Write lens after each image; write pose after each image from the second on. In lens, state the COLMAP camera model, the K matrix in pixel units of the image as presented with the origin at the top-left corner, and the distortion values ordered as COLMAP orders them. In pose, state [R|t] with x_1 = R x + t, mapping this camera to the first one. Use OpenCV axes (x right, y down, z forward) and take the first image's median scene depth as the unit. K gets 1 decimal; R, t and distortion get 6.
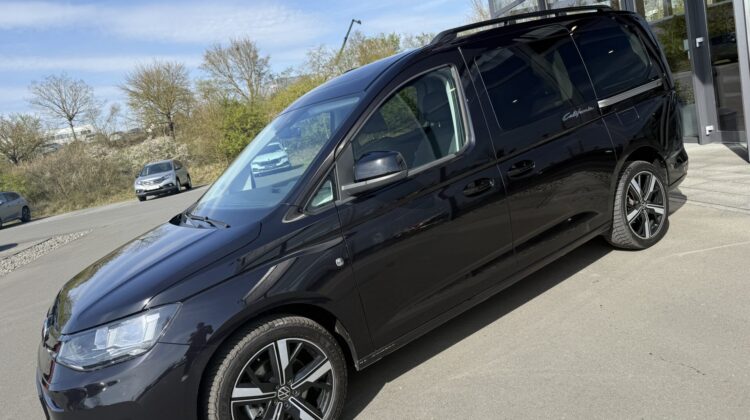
lens RADIAL K [[531.5, 0, 375.9], [0, 531.5, 209.9], [0, 0, 1]] dist [0.108401, -0.166991]
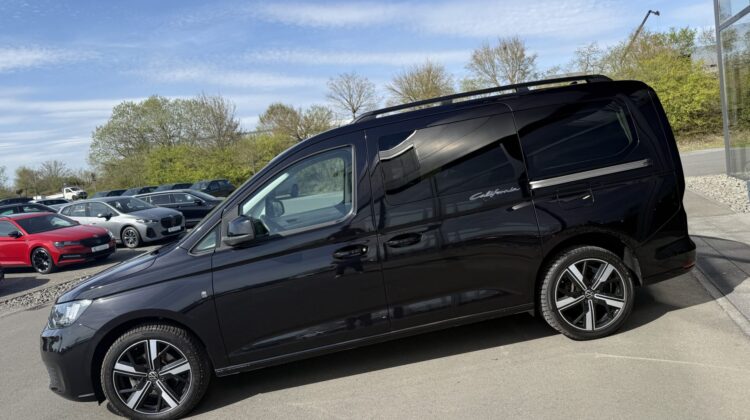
lens RADIAL K [[537.8, 0, 375.0], [0, 537.8, 210.0], [0, 0, 1]] dist [0.098434, -0.174493]
pose [[0.870749, 0.133344, -0.473302, 0.102595], [-0.128124, 0.990807, 0.043428, -0.025107], [0.474742, 0.022827, 0.879829, -0.001229]]
